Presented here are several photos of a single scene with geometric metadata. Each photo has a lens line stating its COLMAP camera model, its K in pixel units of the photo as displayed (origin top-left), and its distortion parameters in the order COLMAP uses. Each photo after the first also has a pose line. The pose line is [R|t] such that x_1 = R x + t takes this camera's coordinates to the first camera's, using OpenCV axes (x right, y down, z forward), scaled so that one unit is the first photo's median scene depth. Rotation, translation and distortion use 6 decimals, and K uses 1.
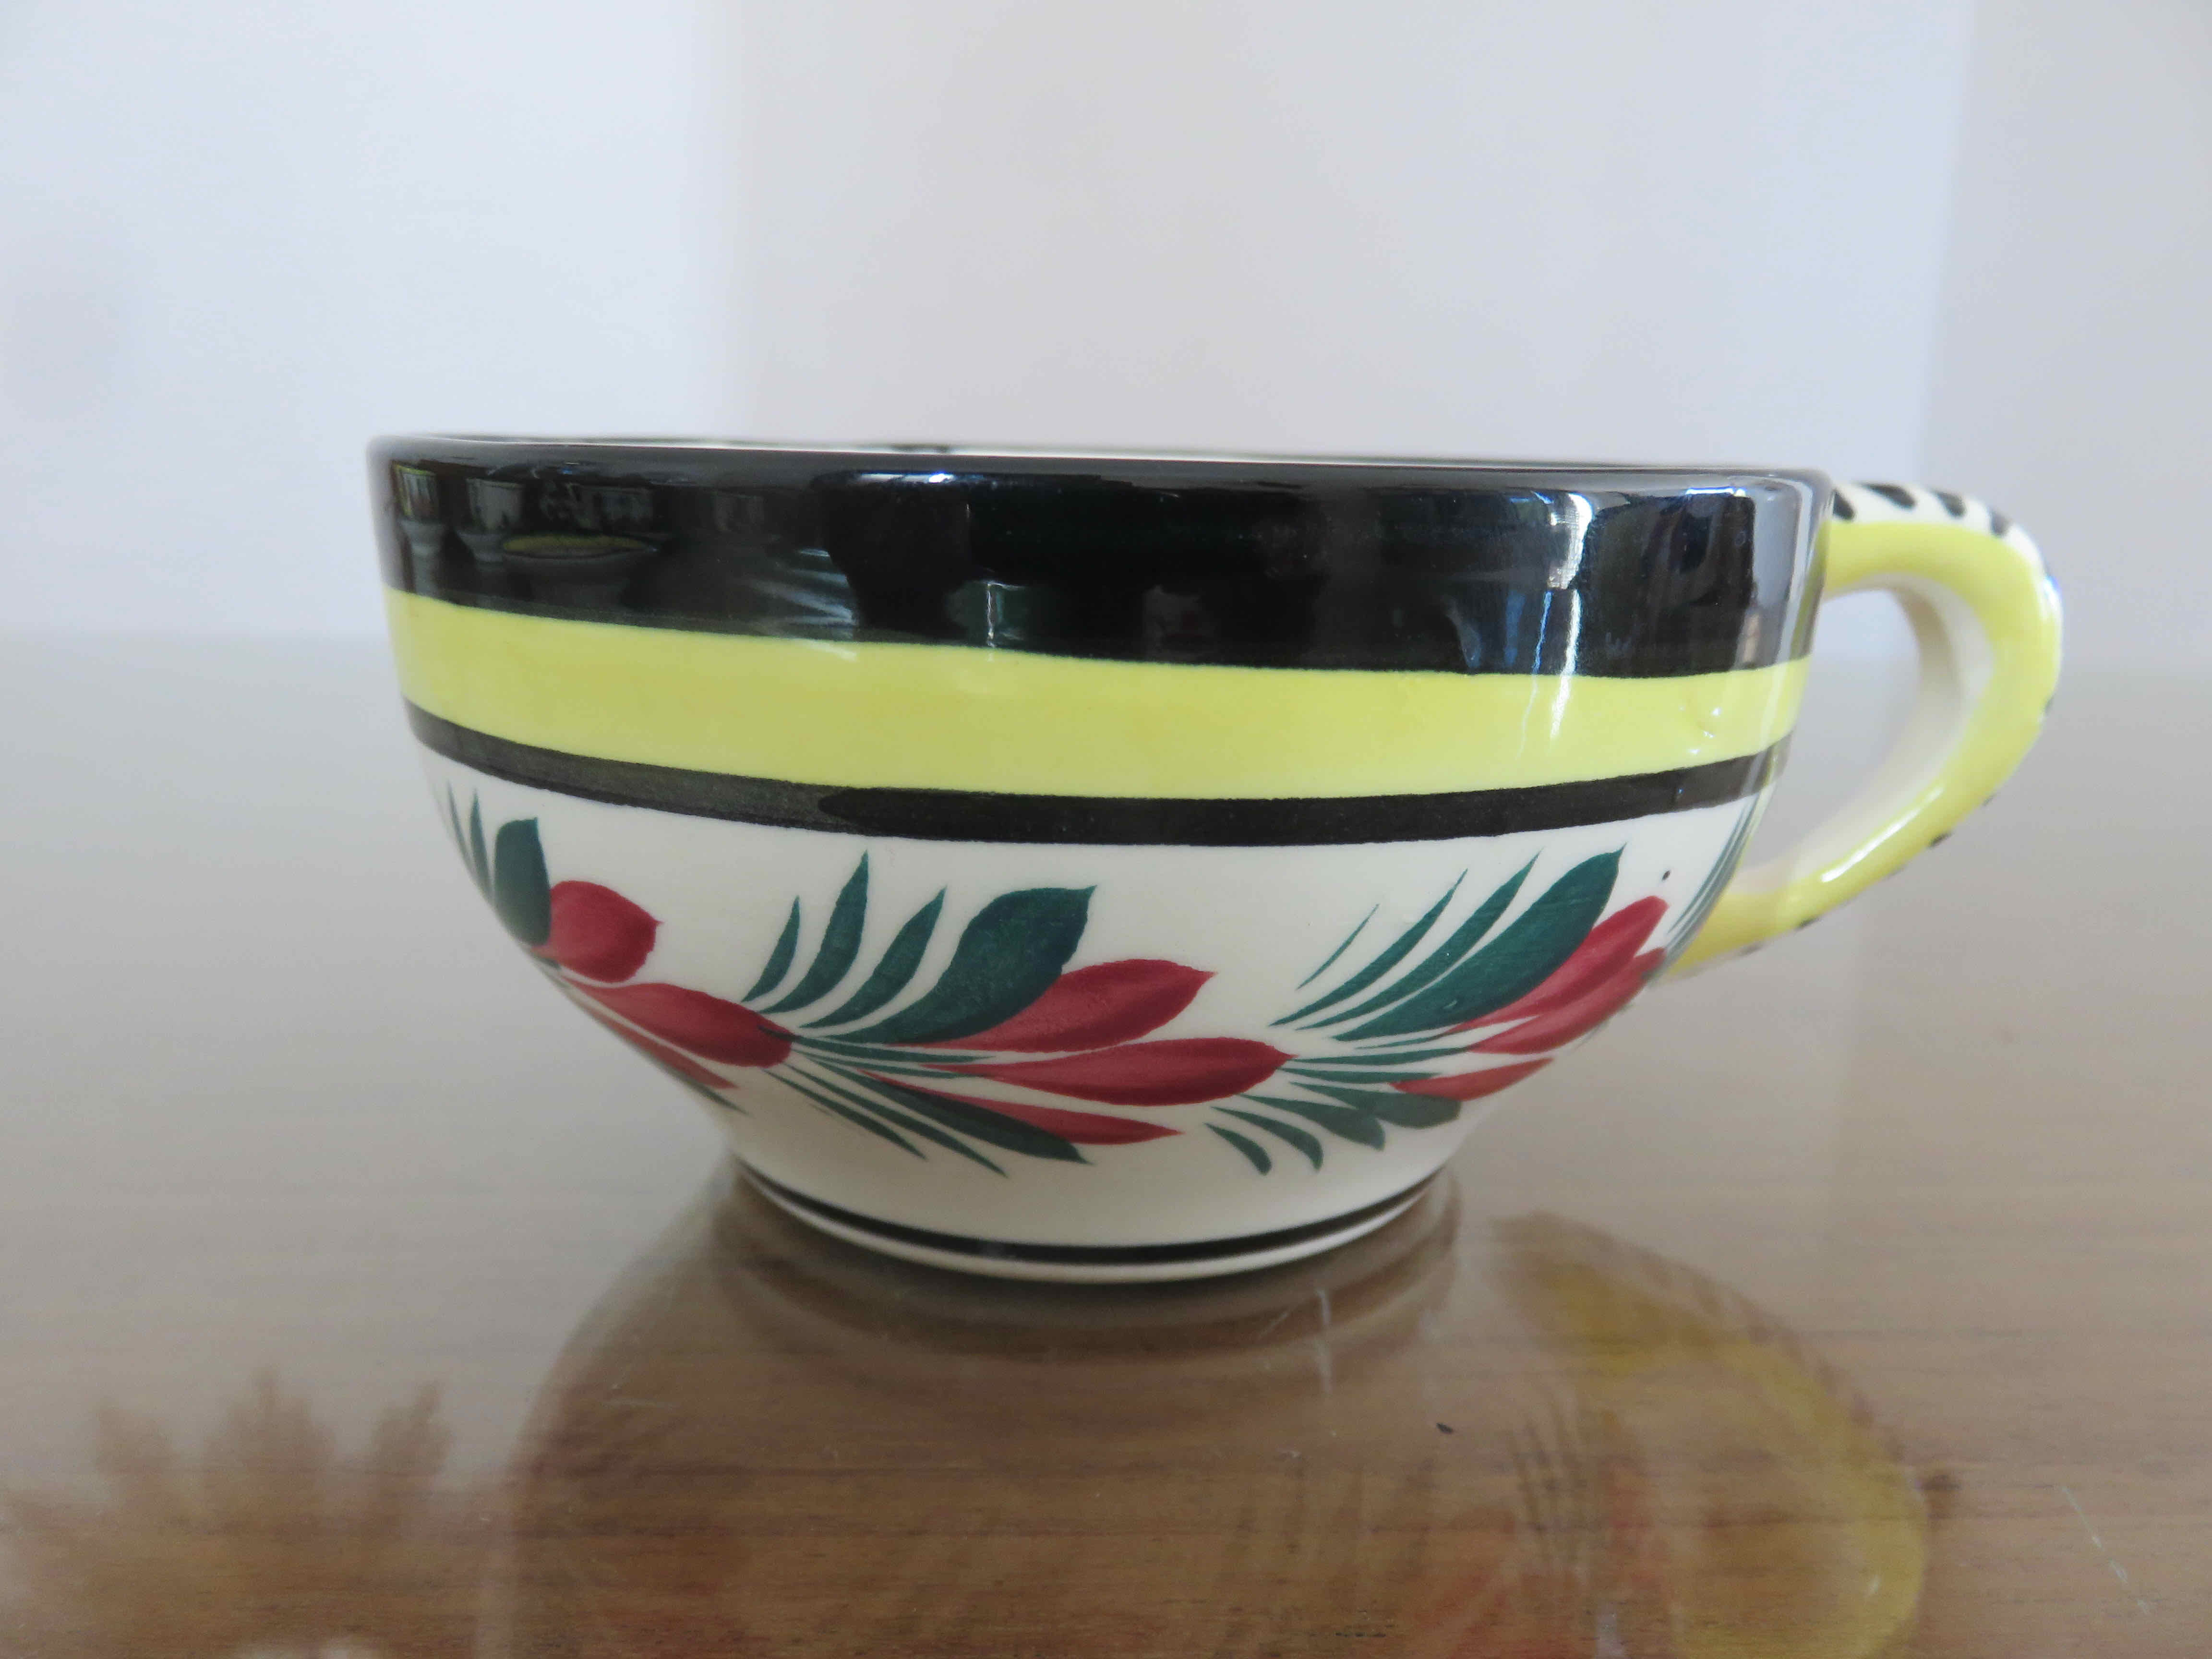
lens RADIAL K [[1600.5, 0, 1128.4], [0, 1600.5, 827.6], [0, 0, 1]] dist [0.003837, 0.004970]
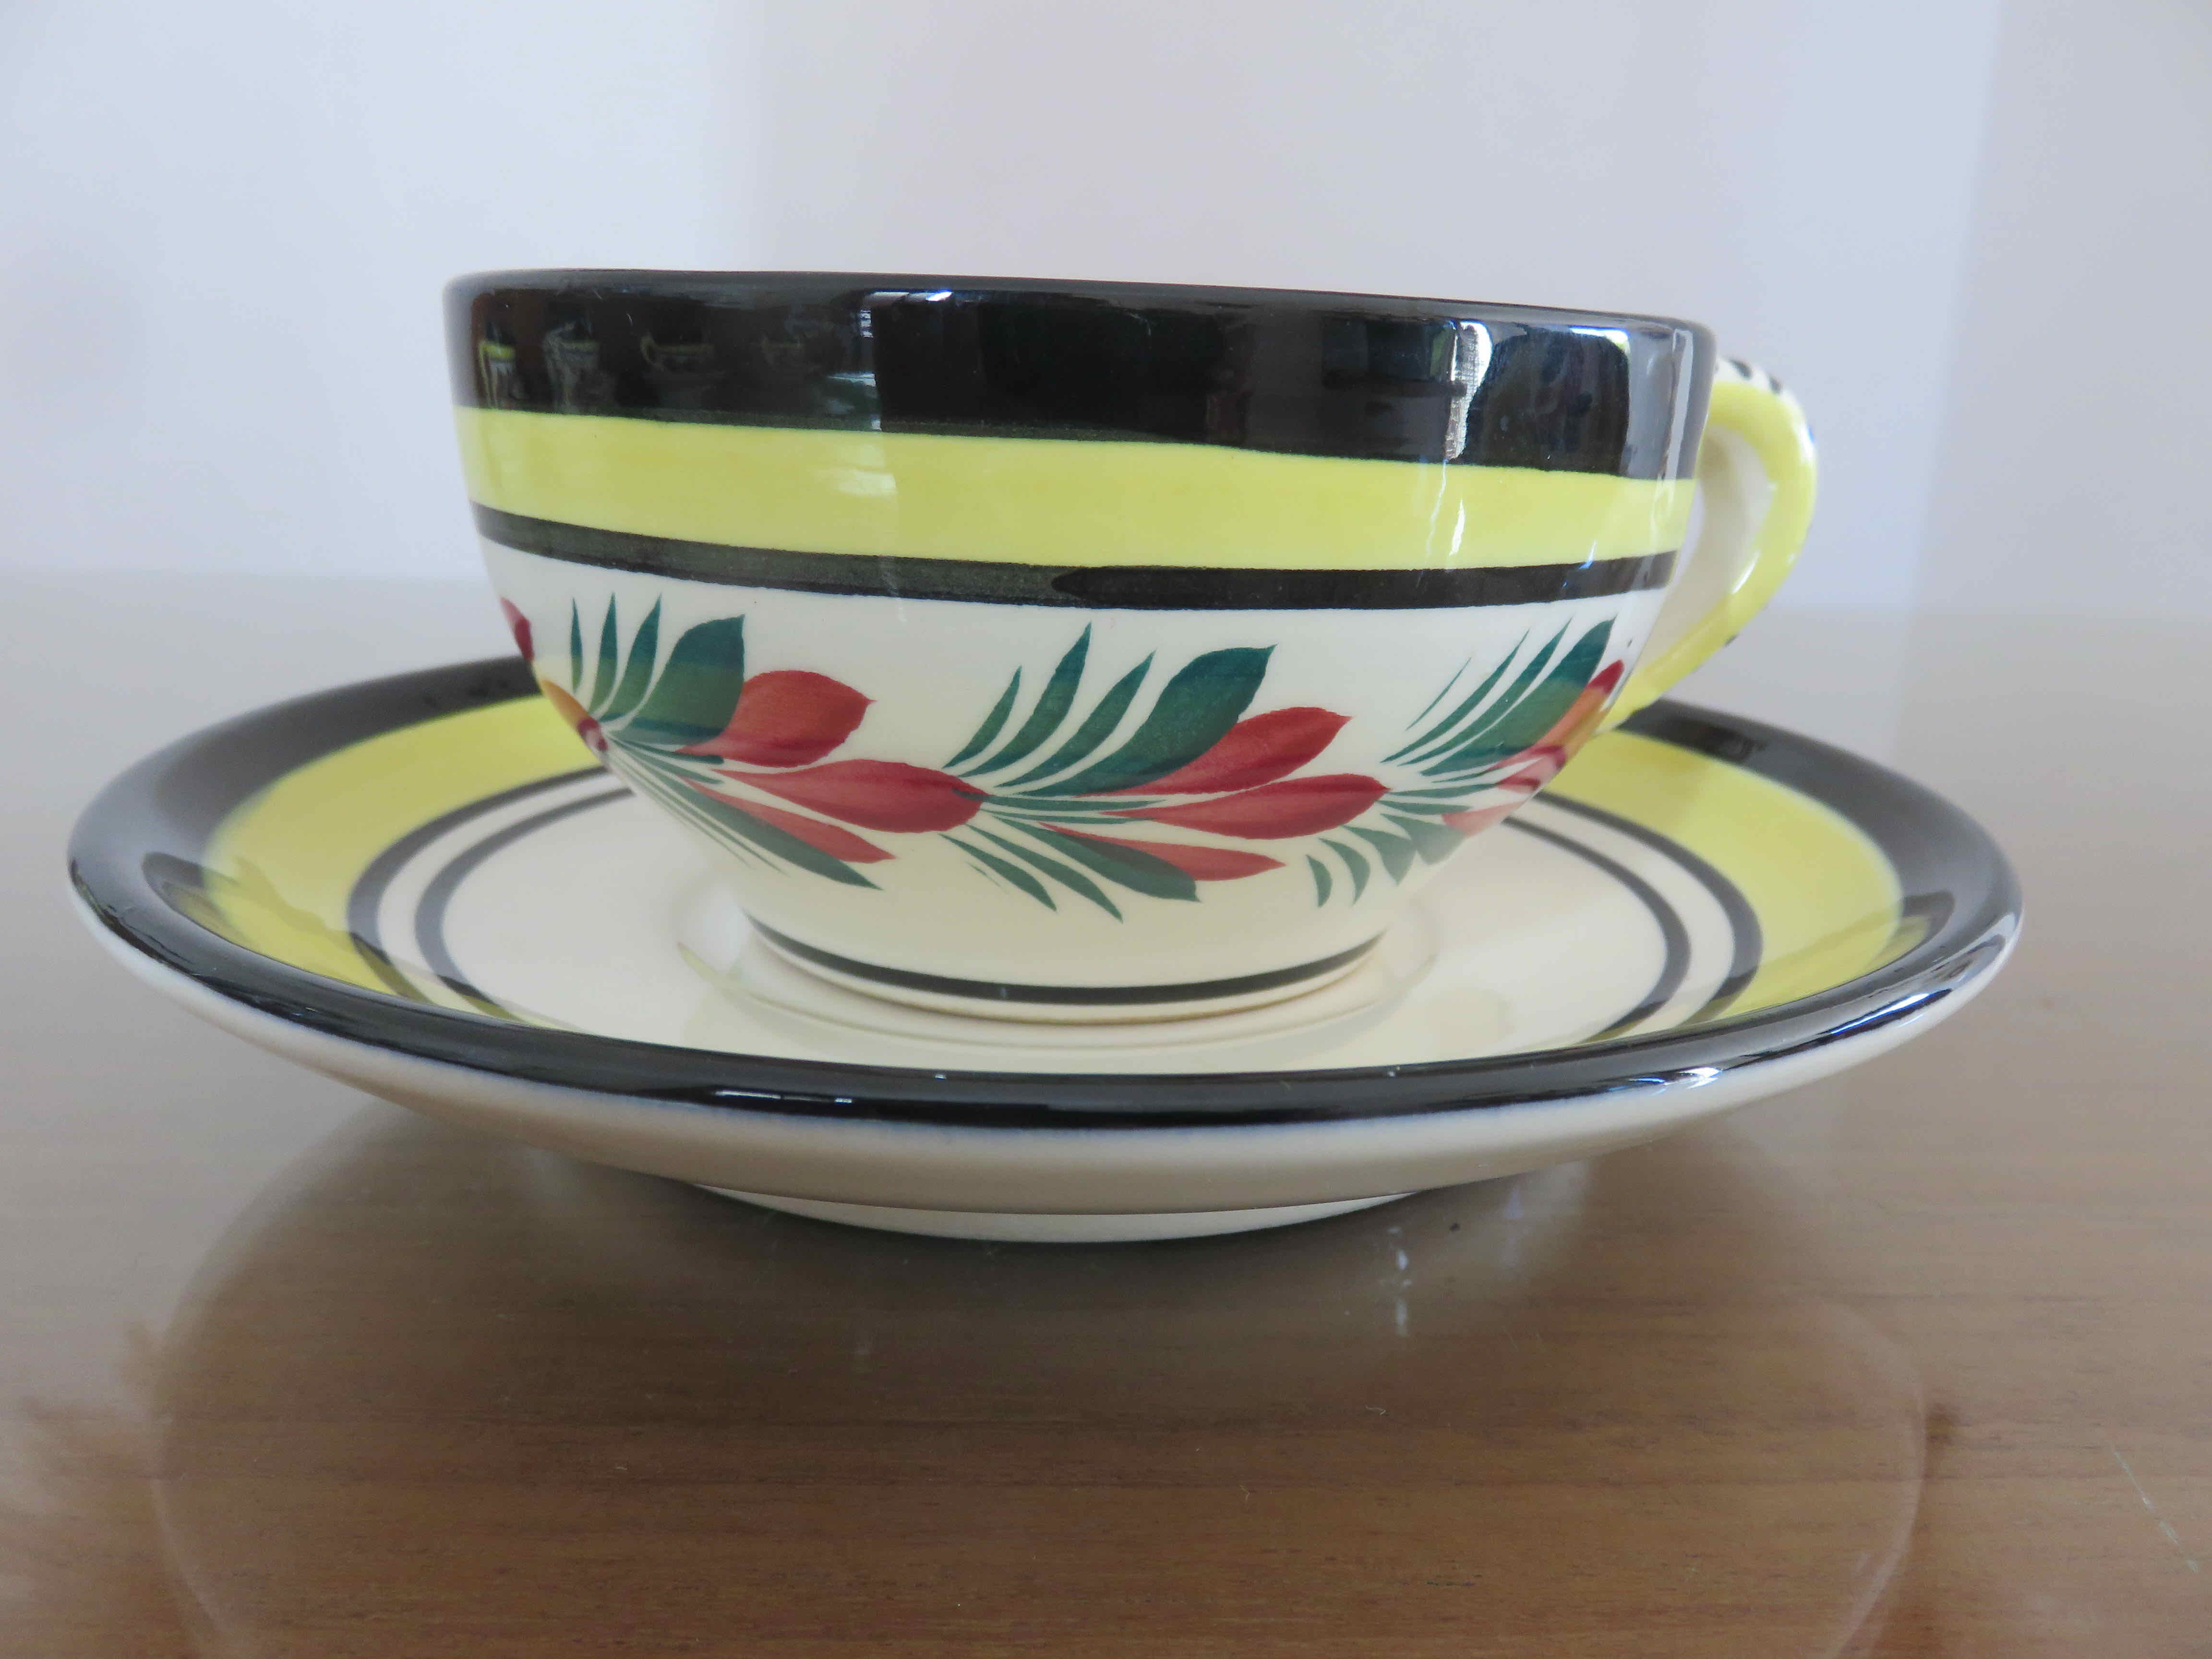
lens RADIAL K [[1600.5, 0, 1105.0], [0, 1600.5, 825.7], [0, 0, 1]] dist [0.003837, 0.004970]
pose [[0.969685, -0.055550, 0.237961, -0.419013], [0.043535, 0.997512, 0.055455, 0.094301], [-0.240449, -0.043414, 0.969690, -0.159275]]
